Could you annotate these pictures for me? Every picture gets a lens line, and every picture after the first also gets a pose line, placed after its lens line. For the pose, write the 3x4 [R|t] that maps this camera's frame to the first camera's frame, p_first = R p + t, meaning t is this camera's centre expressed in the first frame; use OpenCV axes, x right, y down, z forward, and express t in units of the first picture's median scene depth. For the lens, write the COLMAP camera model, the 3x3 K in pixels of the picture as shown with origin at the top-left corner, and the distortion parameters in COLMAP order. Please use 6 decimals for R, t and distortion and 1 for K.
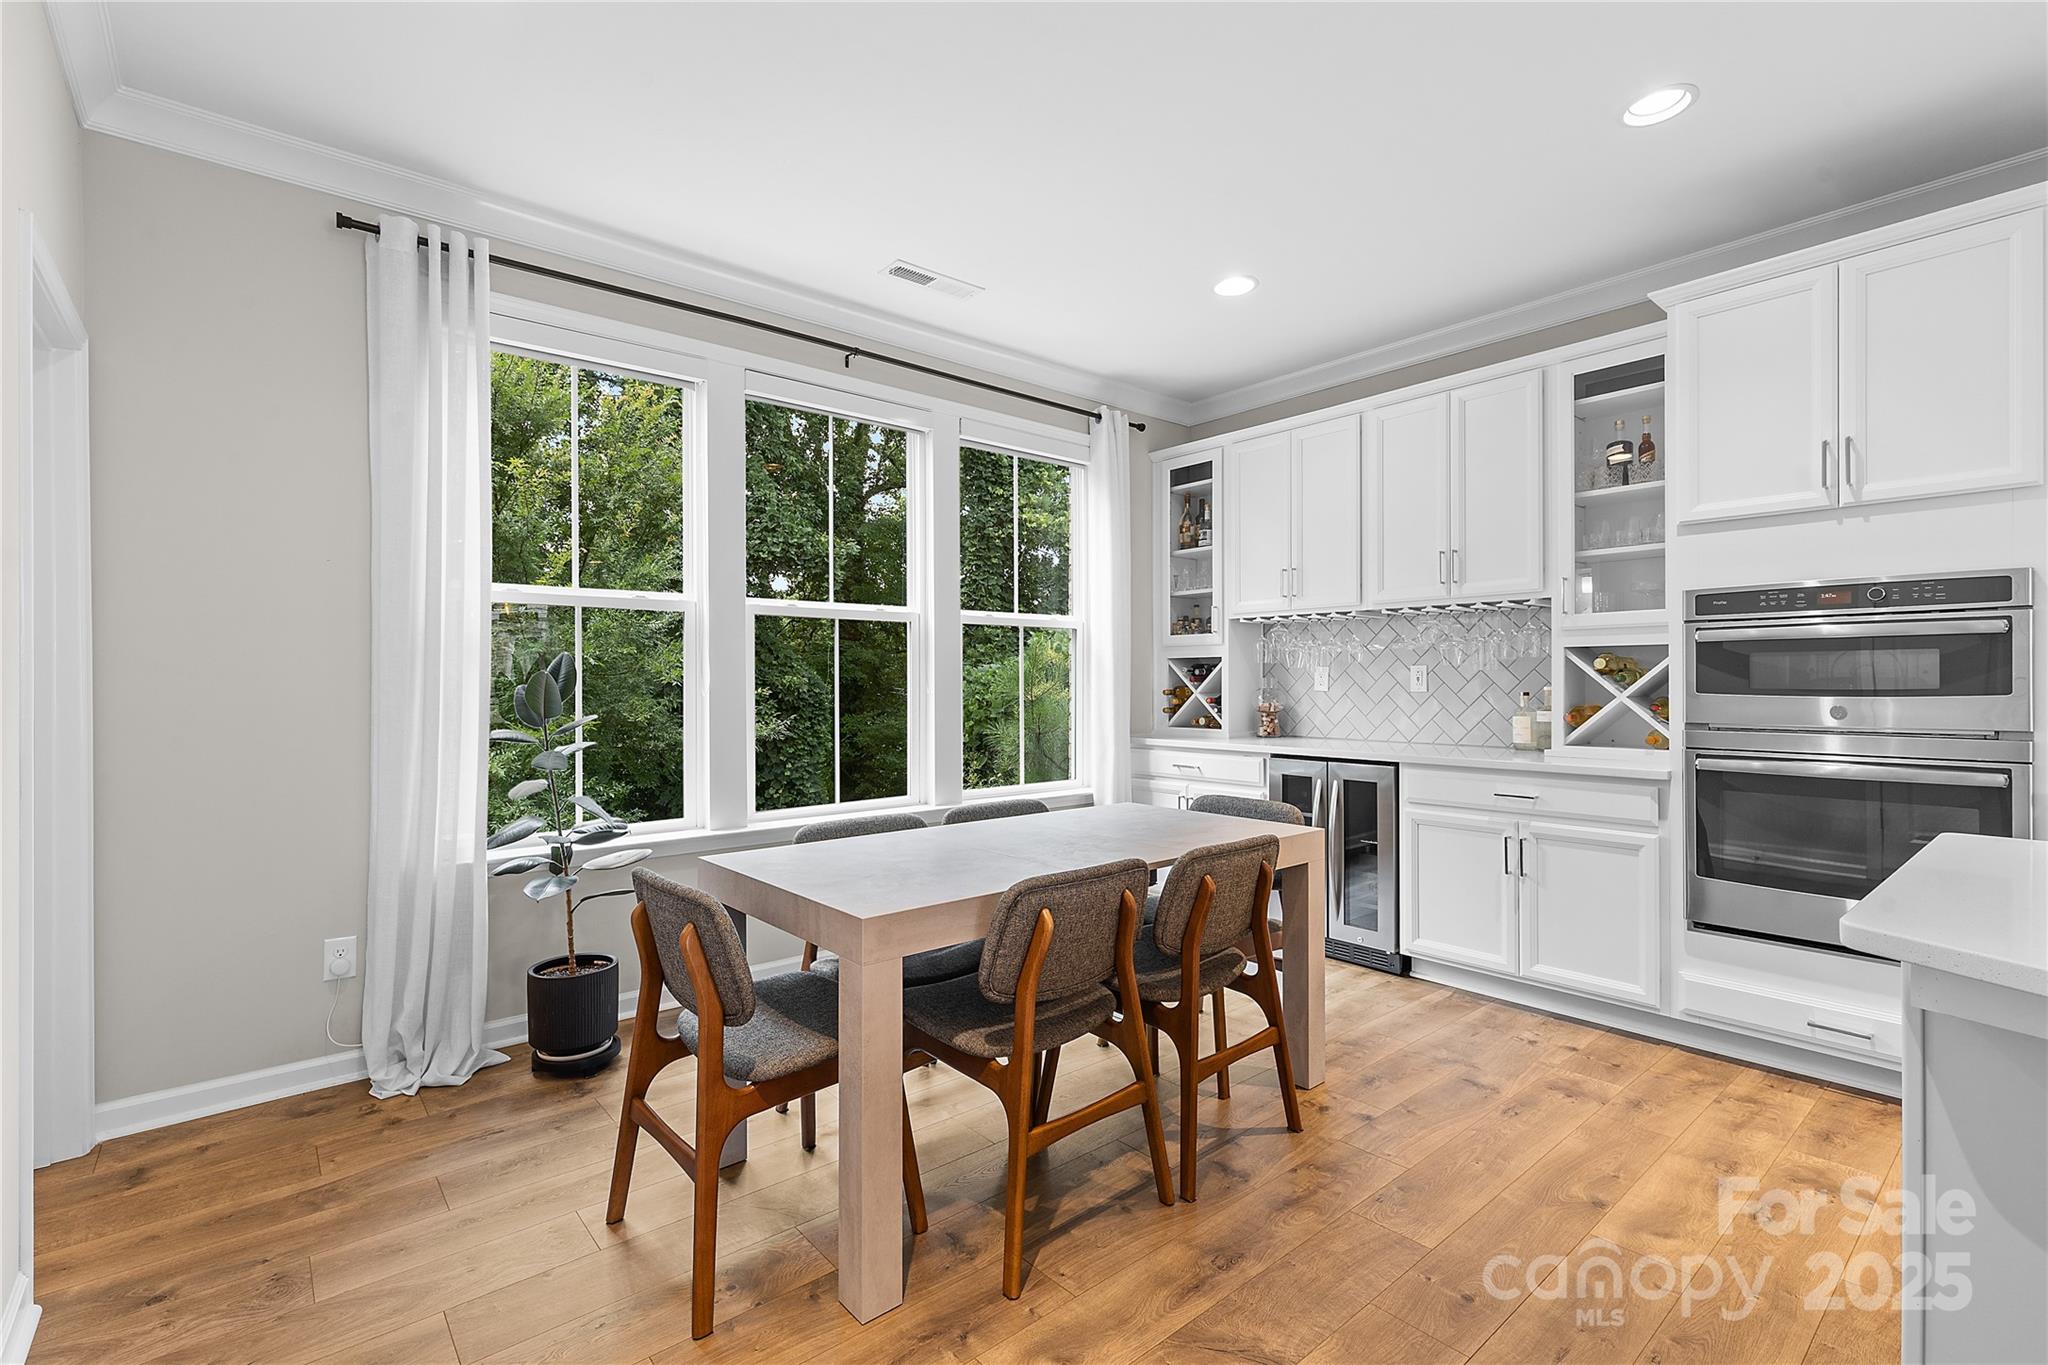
lens RADIAL K [[918.9, 0, 1019.4], [0, 918.9, 681.7], [0, 0, 1]] dist [0.007349, -0.001003]
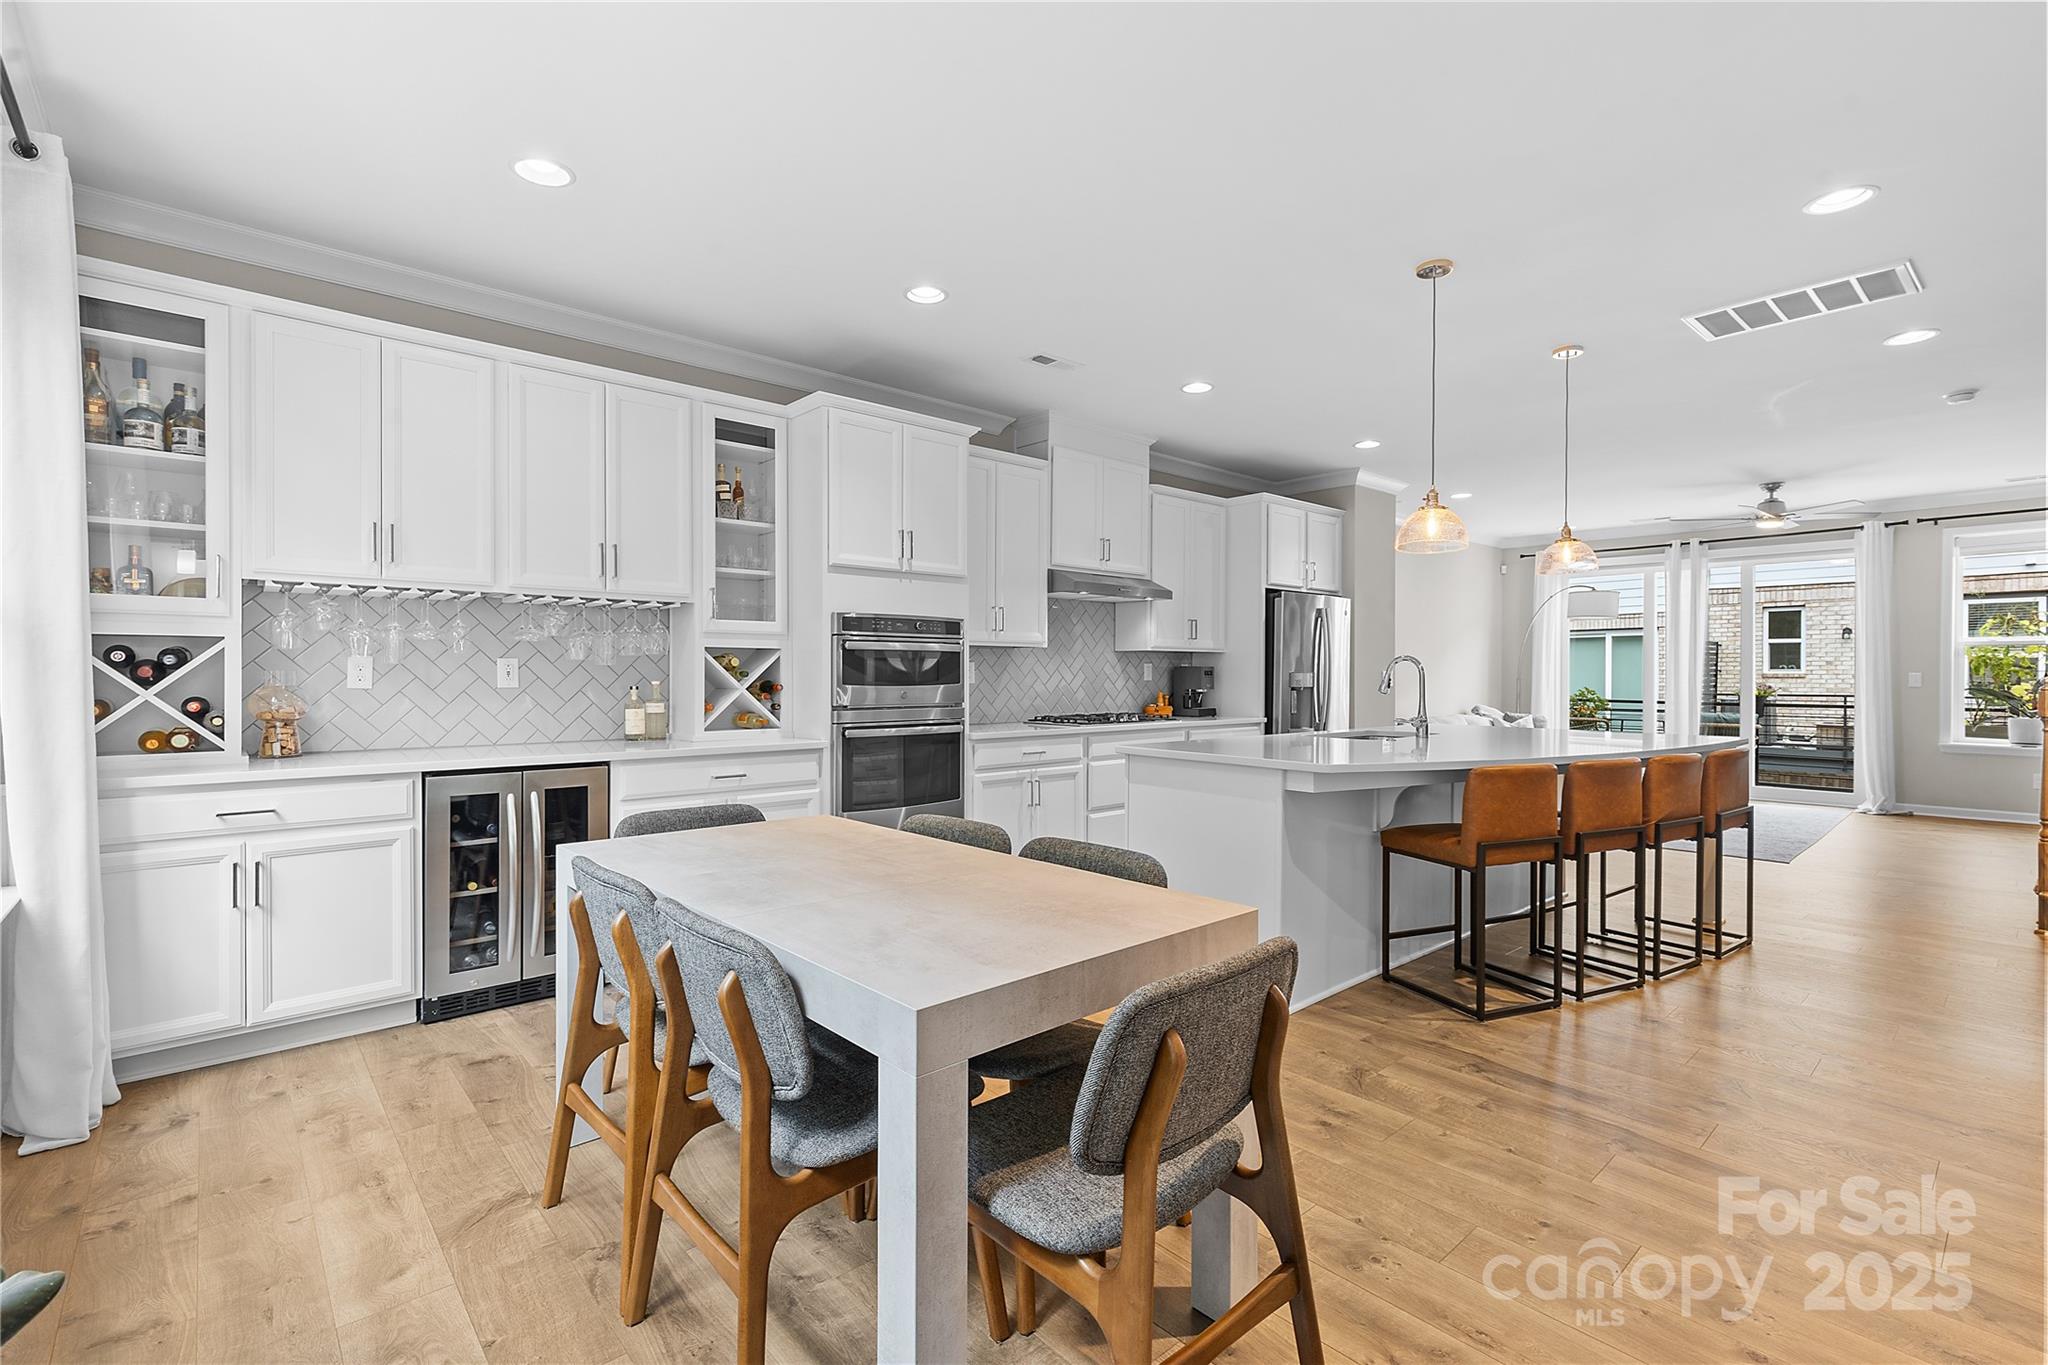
lens RADIAL K [[918.9, 0, 1014.1], [0, 918.9, 677.9], [0, 0, 1]] dist [0.007349, -0.001003]
pose [[-0.023468, -0.000614, 0.999724, -0.677897], [-0.000544, 1.000000, 0.000601, 0.000922], [-0.999724, -0.000530, -0.023469, 0.742111]]
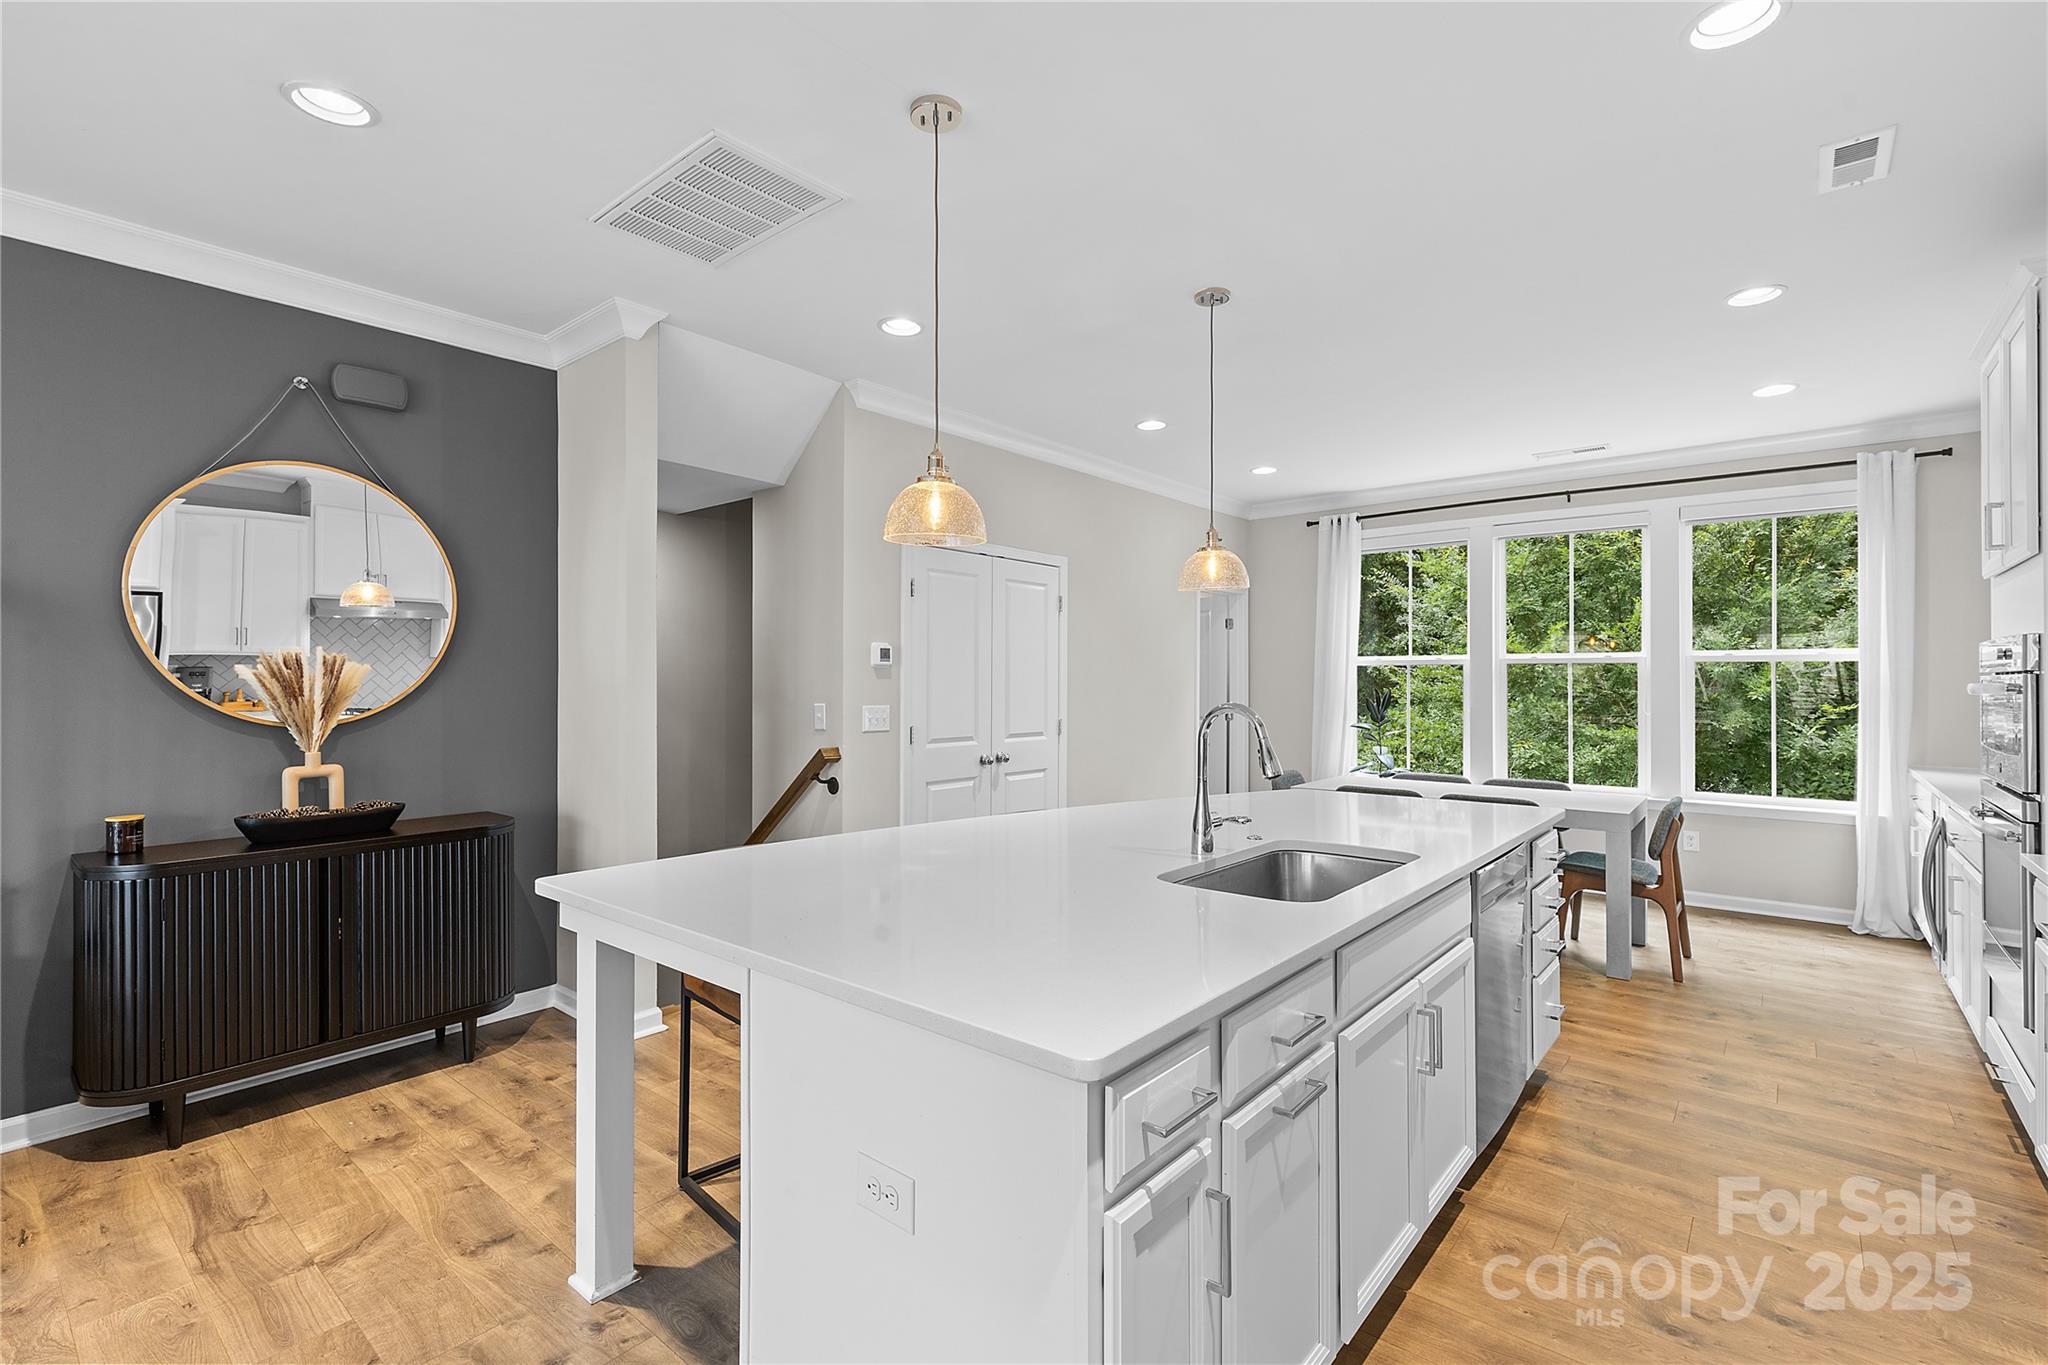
lens RADIAL K [[918.9, 0, 1017.9], [0, 918.9, 675.4], [0, 0, 1]] dist [0.007349, -0.001003]
pose [[0.174229, -0.003616, -0.984699, 1.512286], [-0.002296, 0.999989, -0.004078, -0.053957], [0.984703, 0.002971, 0.174218, -0.229859]]
